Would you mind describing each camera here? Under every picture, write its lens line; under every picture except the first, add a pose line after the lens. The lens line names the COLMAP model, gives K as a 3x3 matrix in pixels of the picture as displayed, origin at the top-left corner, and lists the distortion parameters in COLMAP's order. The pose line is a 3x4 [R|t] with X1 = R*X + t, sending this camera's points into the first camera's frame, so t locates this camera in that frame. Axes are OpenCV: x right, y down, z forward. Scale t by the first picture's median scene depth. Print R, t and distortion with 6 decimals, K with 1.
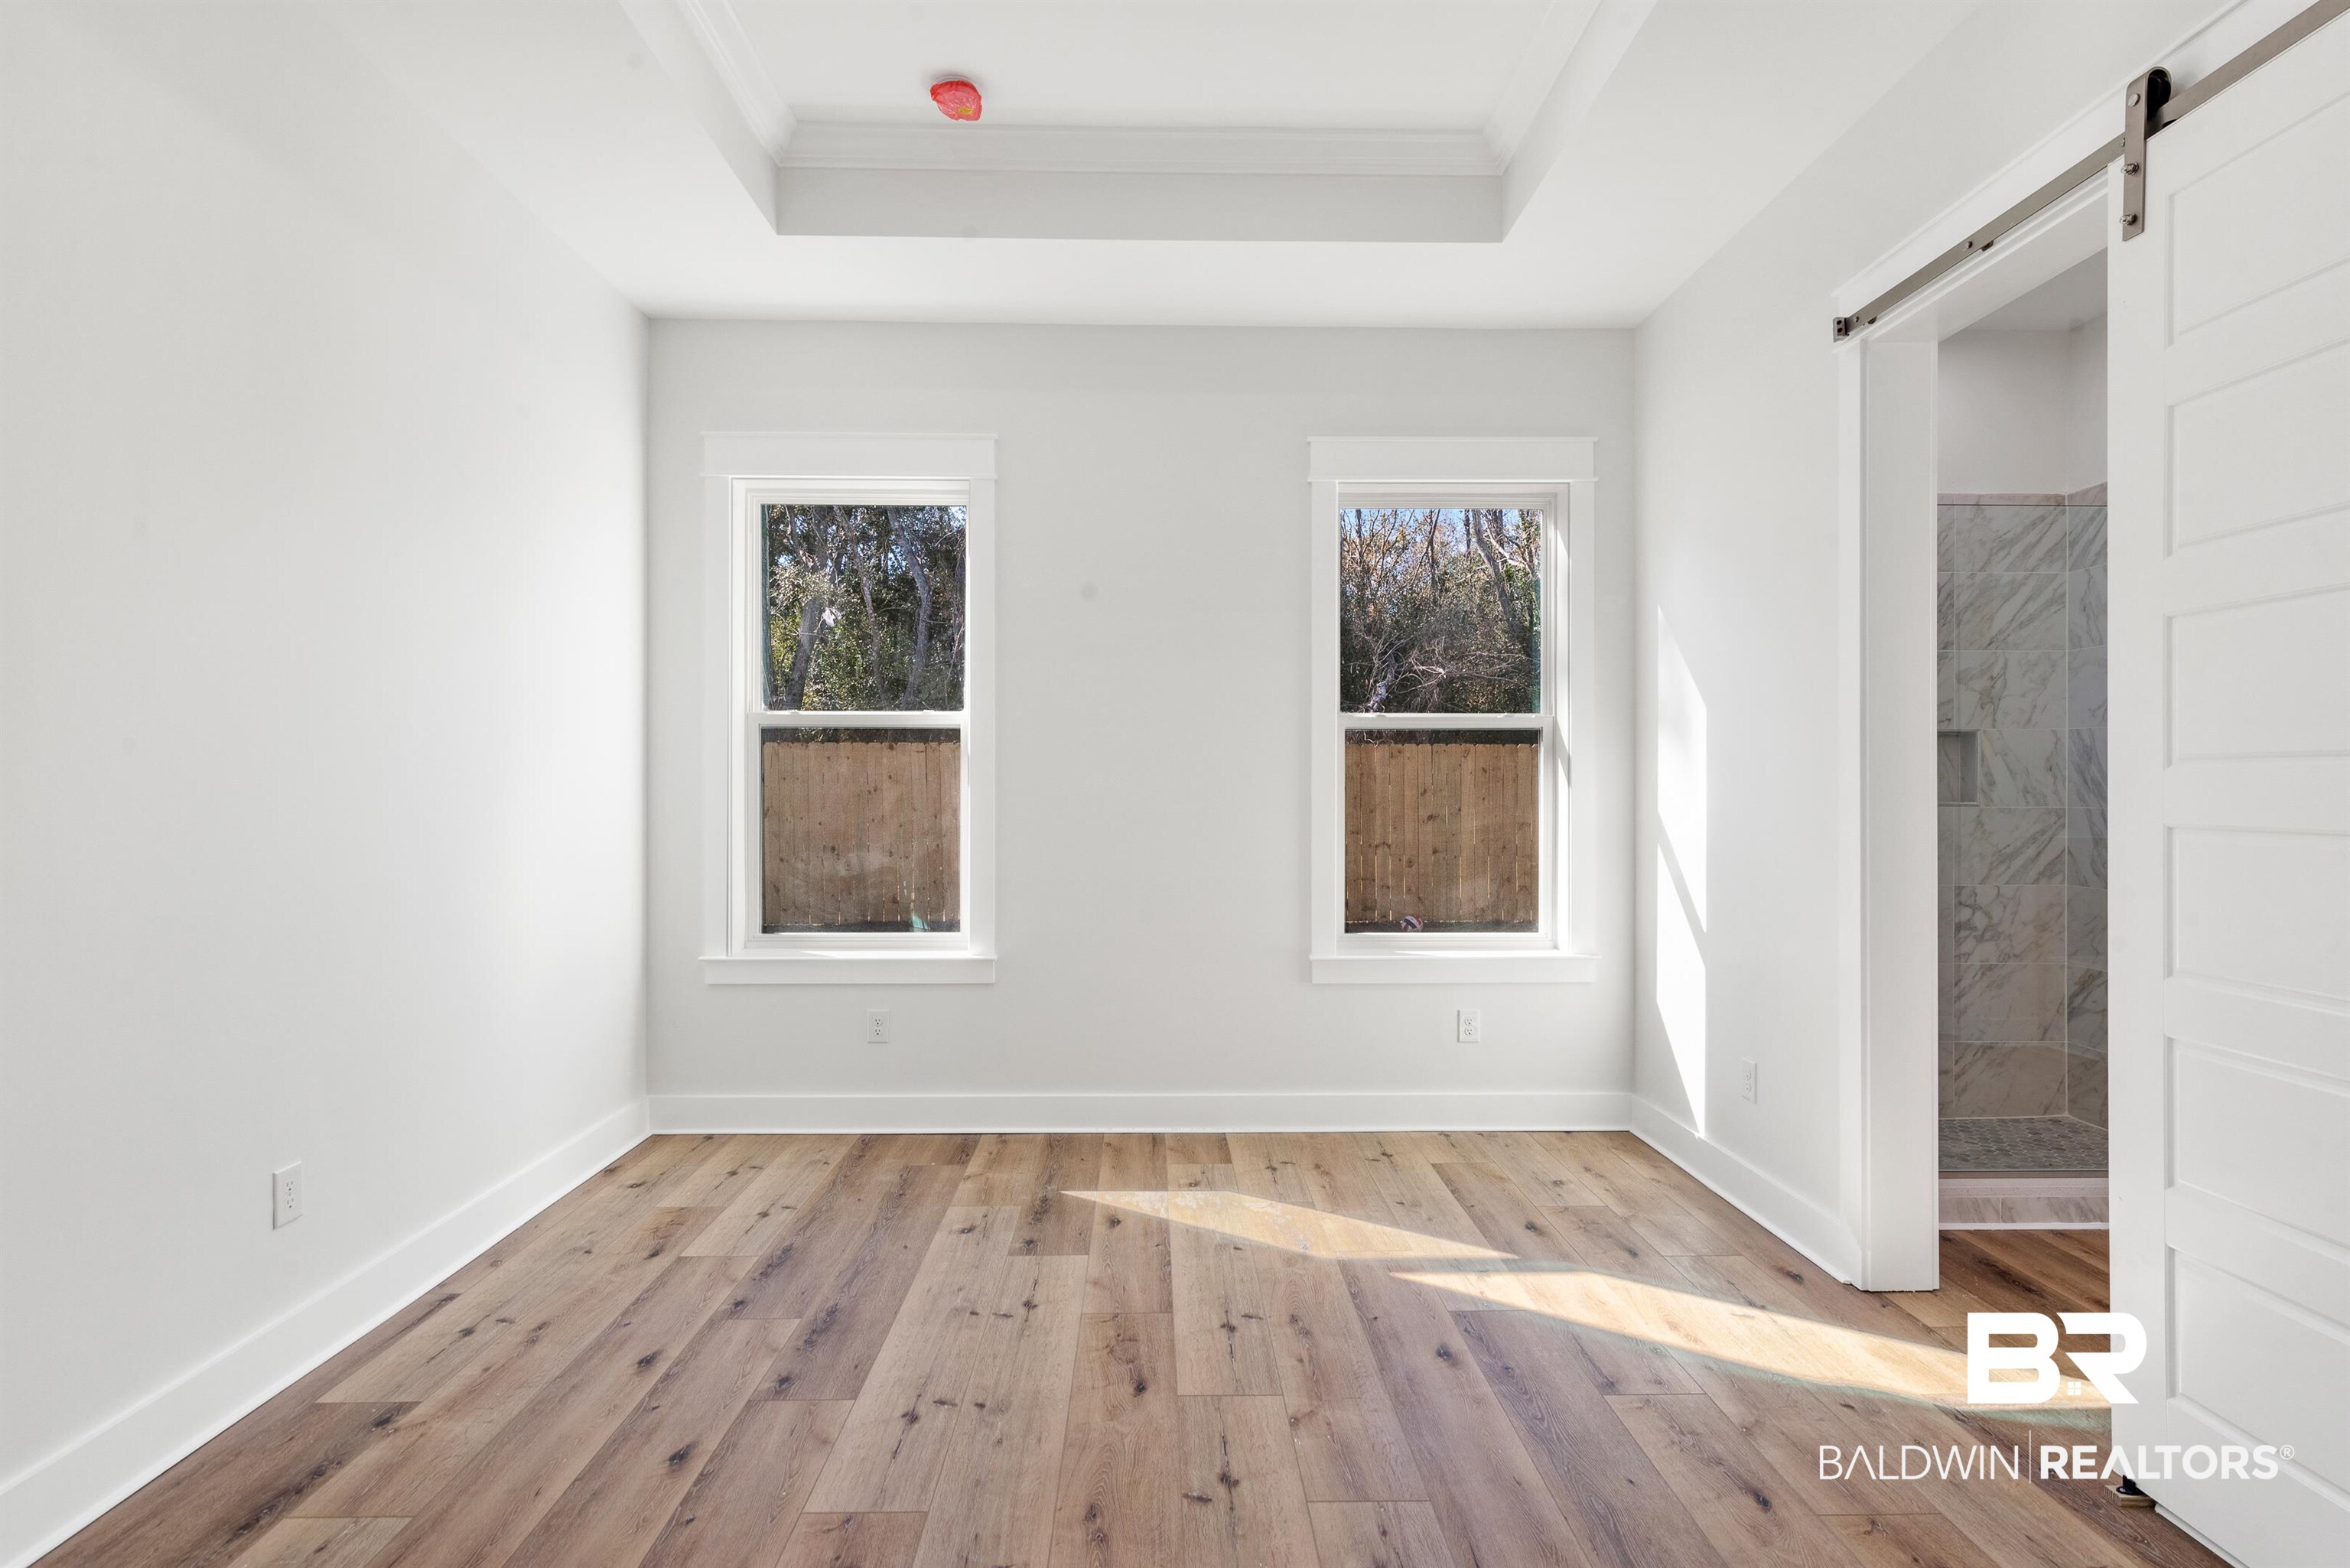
lens RADIAL K [[1141.8, 0, 1178.0], [0, 1141.8, 792.2], [0, 0, 1]] dist [0.009157, -0.002646]
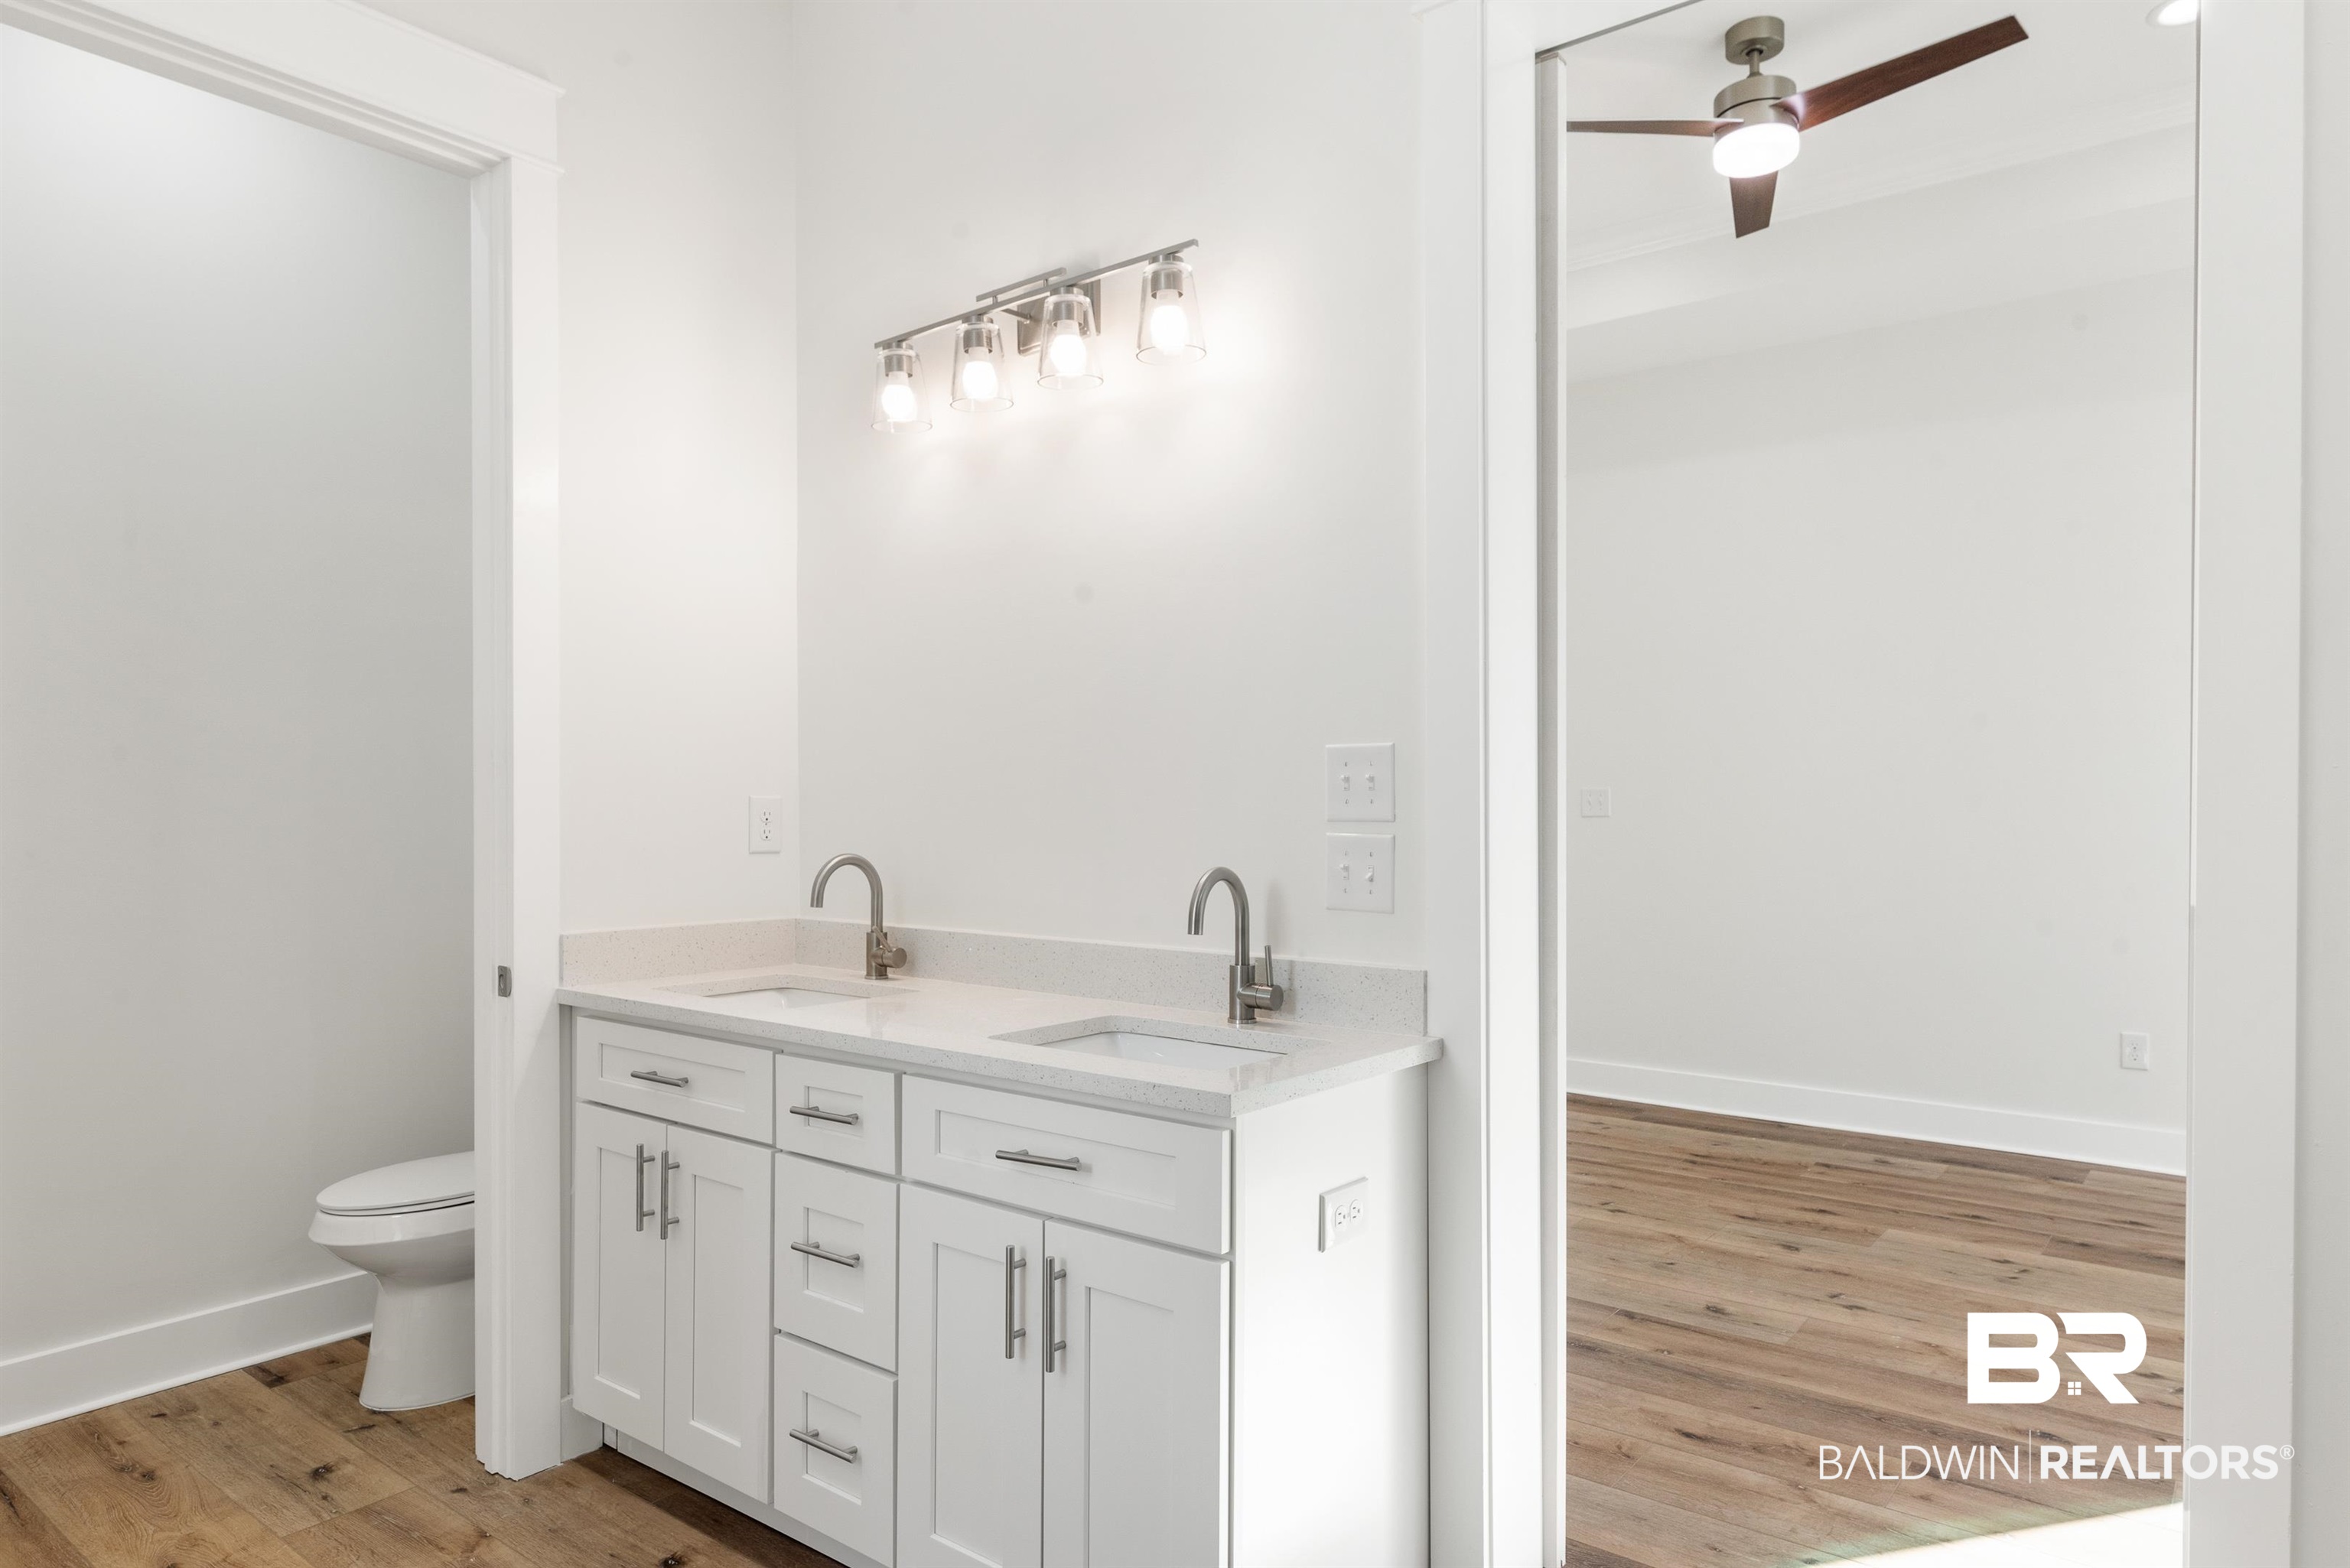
lens RADIAL K [[1430.7, 0, 1175.2], [0, 1430.7, 791.1], [0, 0, 1]] dist [0.000828, 0.000278]
pose [[-0.637624, -0.005349, -0.770329, 0.885864], [-0.000983, 0.999981, -0.006130, 0.006551], [0.770347, -0.003152, -0.637617, 0.705079]]
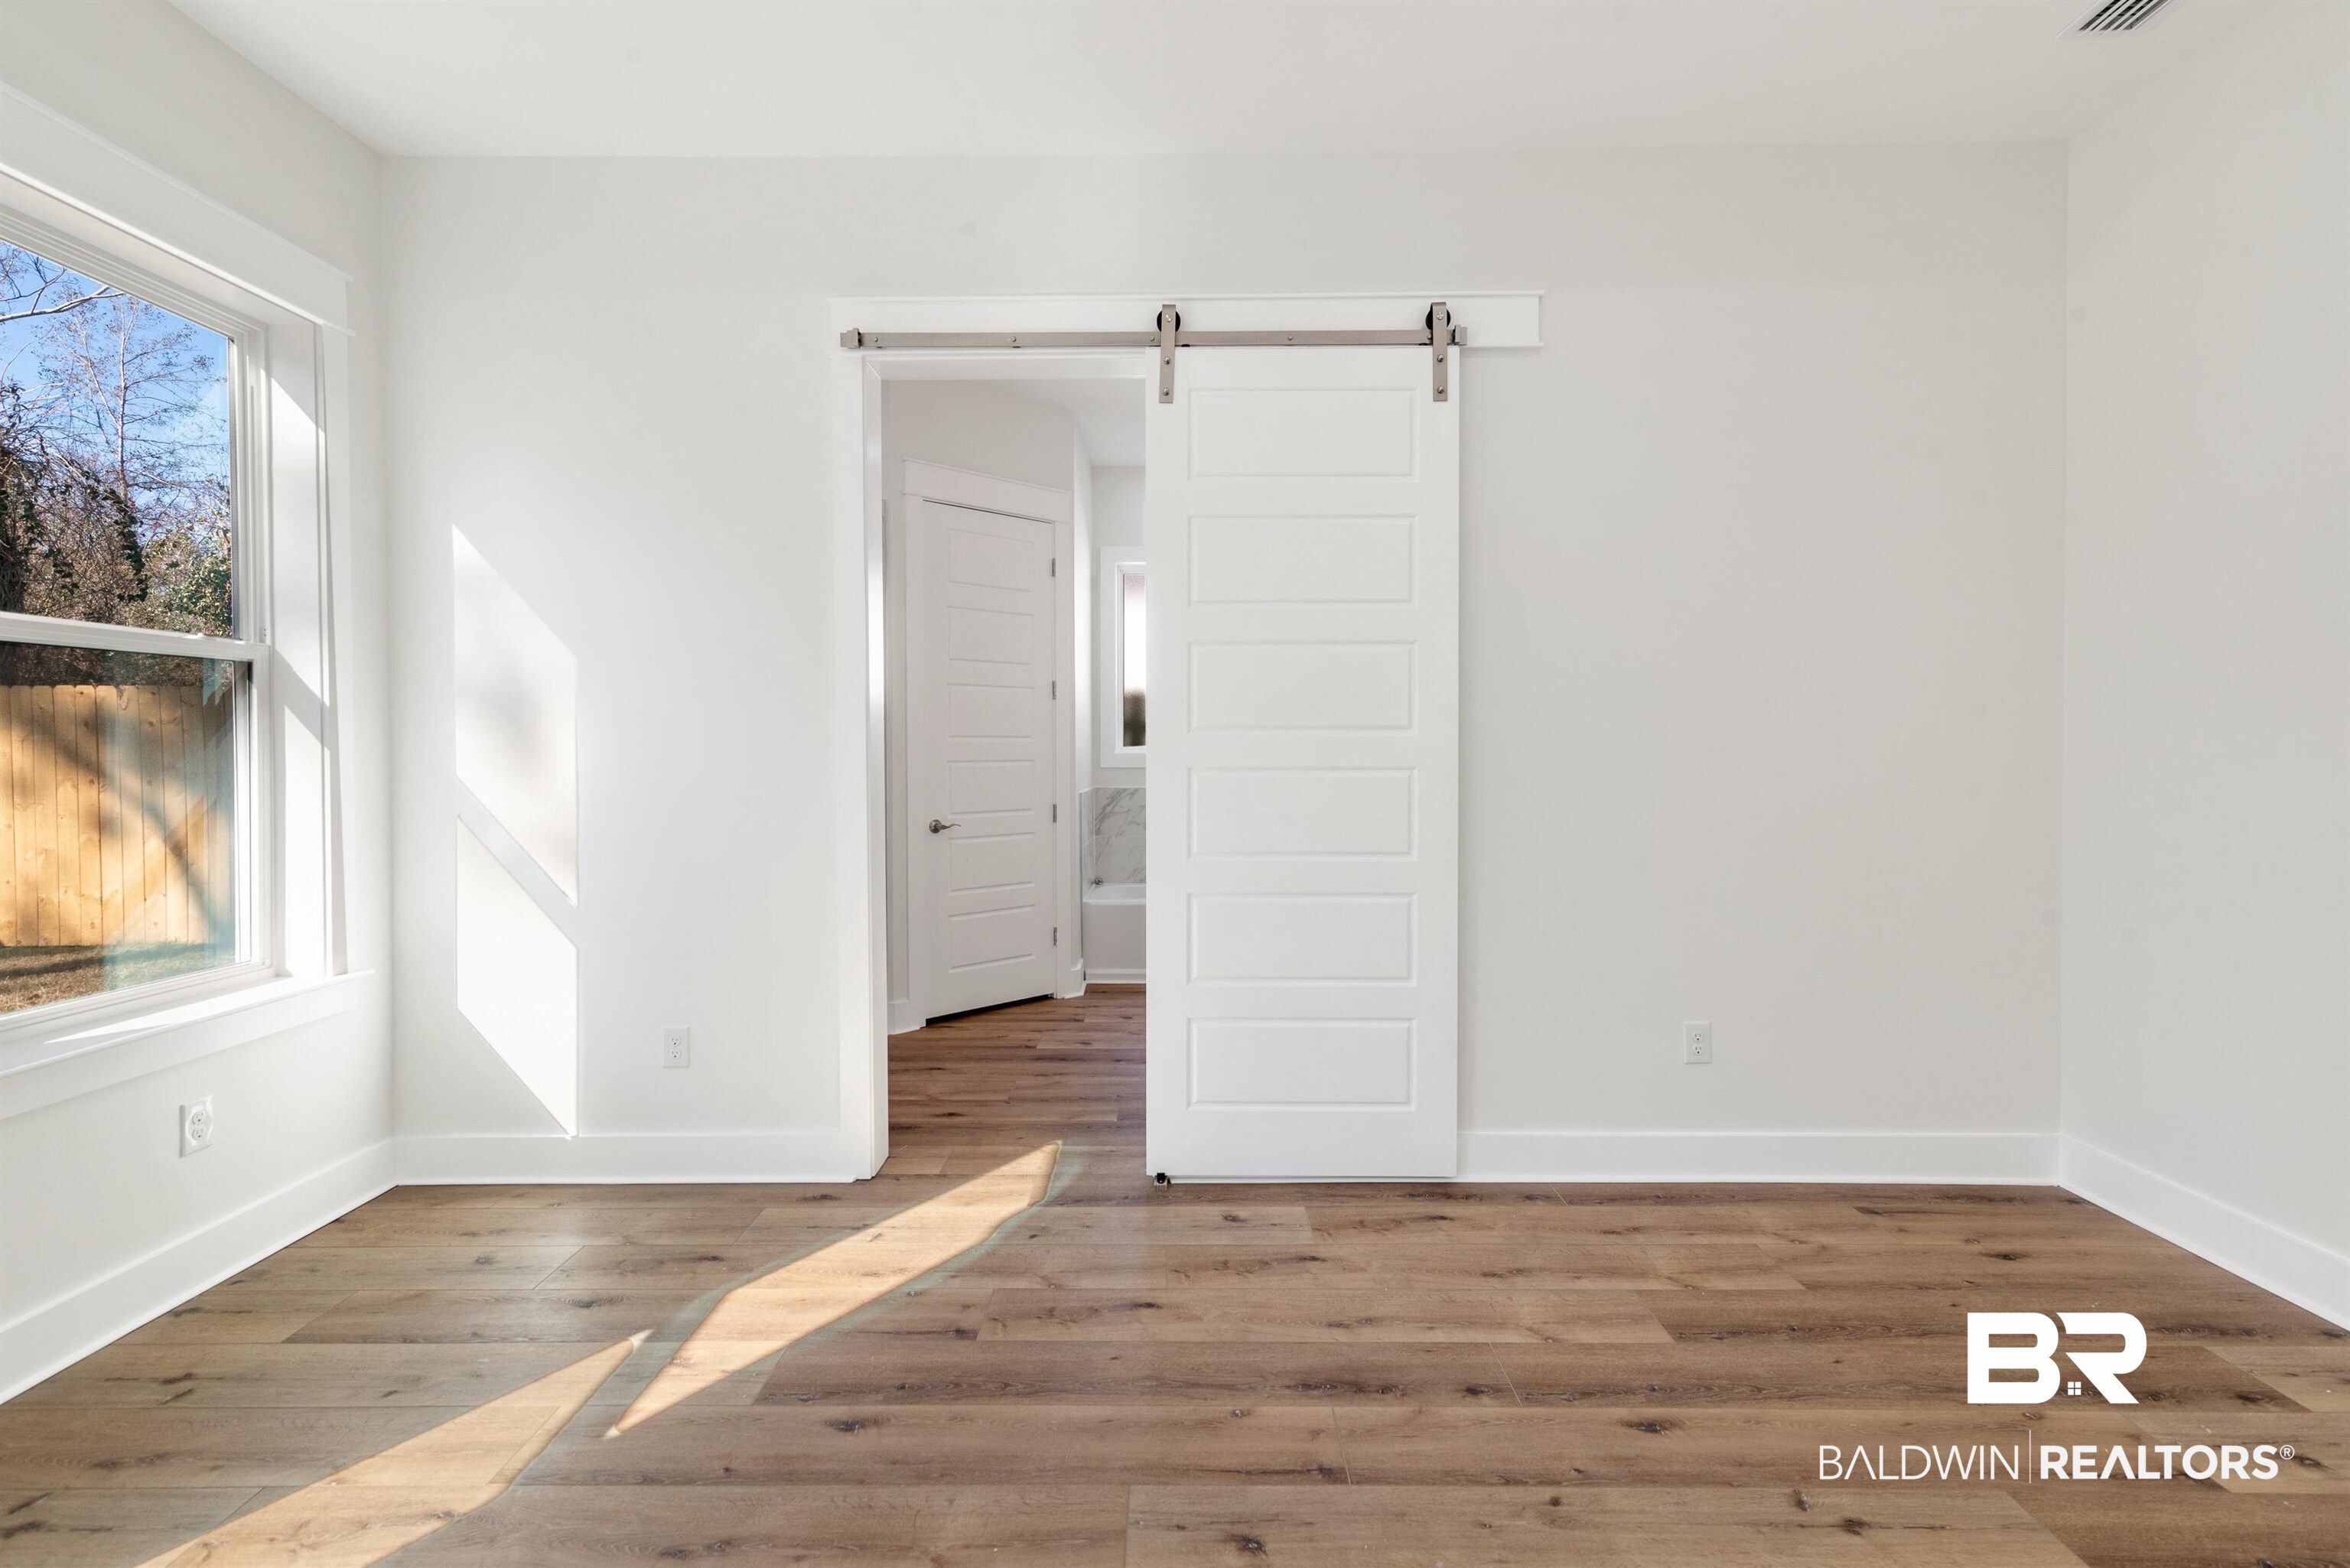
lens RADIAL K [[1069.7, 0, 1166.7], [0, 1069.7, 762.1], [0, 0, 1]] dist [0.008376, 0.001369]
pose [[0.039143, -0.009969, 0.999184, -0.315468], [0.007307, 0.999926, 0.009690, 0.003054], [-0.999207, 0.006922, 0.039213, 0.438446]]
